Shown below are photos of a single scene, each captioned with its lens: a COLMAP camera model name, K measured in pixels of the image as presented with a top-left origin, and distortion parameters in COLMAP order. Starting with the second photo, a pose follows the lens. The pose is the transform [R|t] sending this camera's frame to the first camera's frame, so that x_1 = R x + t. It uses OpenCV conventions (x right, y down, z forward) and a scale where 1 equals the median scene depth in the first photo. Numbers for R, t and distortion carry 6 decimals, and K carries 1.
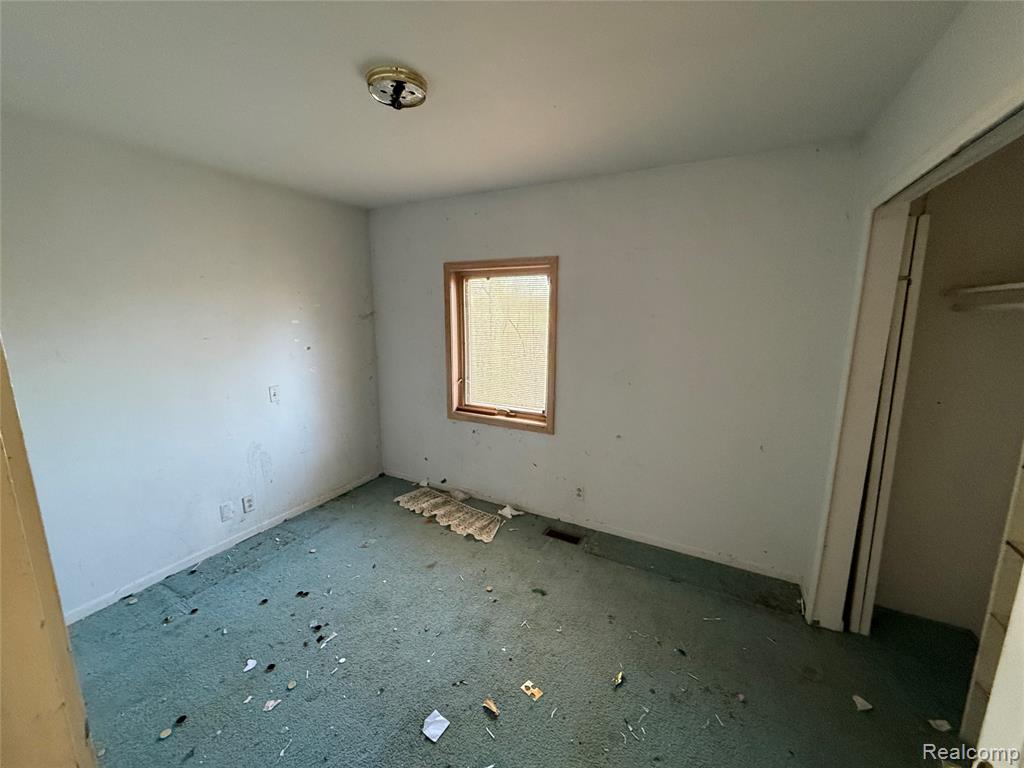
lens RADIAL K [[407.5, 0, 512.2], [0, 407.5, 384.0], [0, 0, 1]] dist [0.002104, -0.000402]
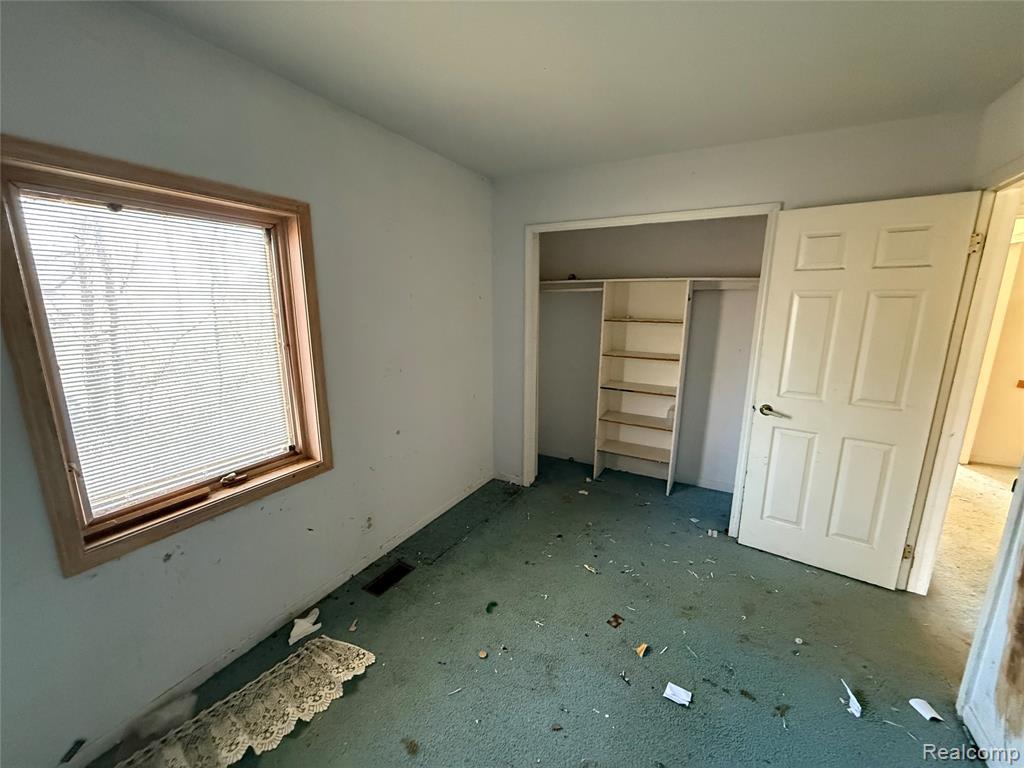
lens RADIAL K [[407.5, 0, 511.1], [0, 407.5, 381.8], [0, 0, 1]] dist [0.002104, -0.000402]
pose [[0.018646, -0.203010, 0.978999, -0.544753], [0.173470, 0.964976, 0.196798, -0.102730], [-0.984663, 0.166157, 0.053209, 0.642440]]
